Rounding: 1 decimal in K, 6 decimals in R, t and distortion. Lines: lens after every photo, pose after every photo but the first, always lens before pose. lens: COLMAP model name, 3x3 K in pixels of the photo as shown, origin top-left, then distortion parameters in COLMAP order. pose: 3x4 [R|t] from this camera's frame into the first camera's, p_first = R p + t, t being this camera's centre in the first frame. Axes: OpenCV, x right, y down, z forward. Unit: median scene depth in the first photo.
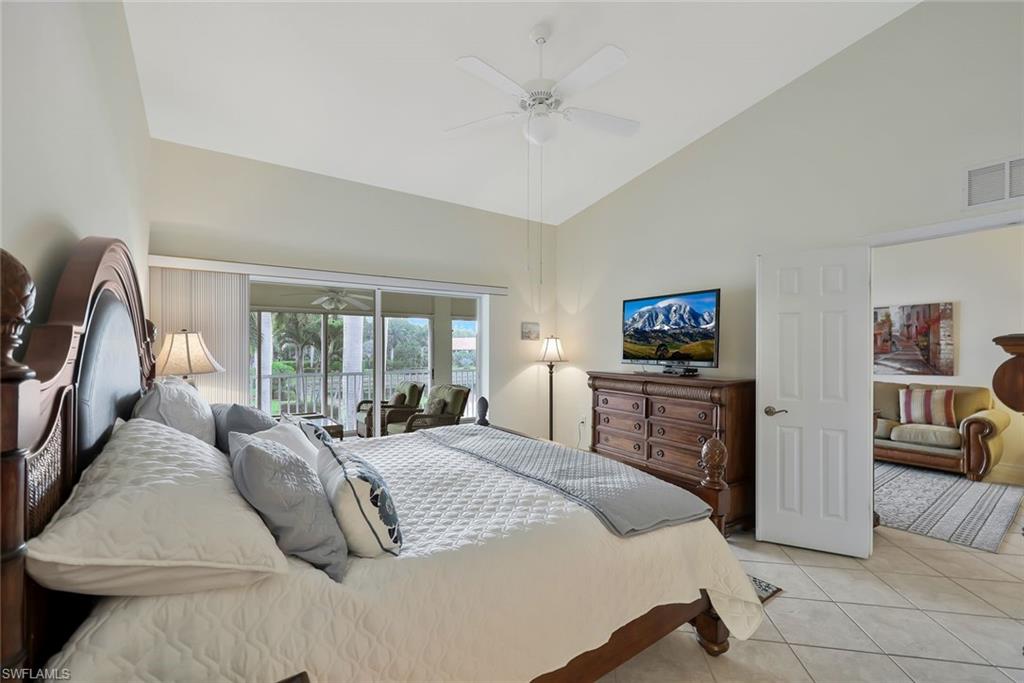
lens RADIAL K [[418.0, 0, 513.0], [0, 418.0, 344.9], [0, 0, 1]] dist [0.001623, 0.000105]
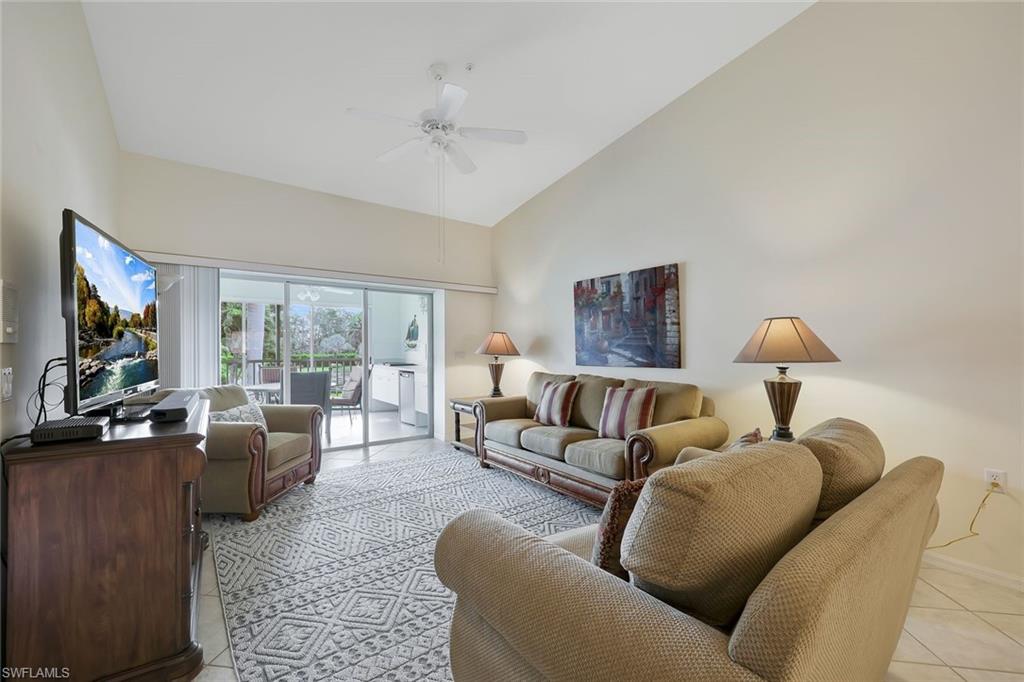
lens RADIAL K [[418.0, 0, 514.9], [0, 418.0, 342.0], [0, 0, 1]] dist [0.001623, 0.000105]
pose [[0.998689, 0.003213, 0.051083, 0.726450], [-0.003059, 0.999991, -0.003097, 0.032626], [-0.051092, 0.002937, 0.998690, 0.305739]]
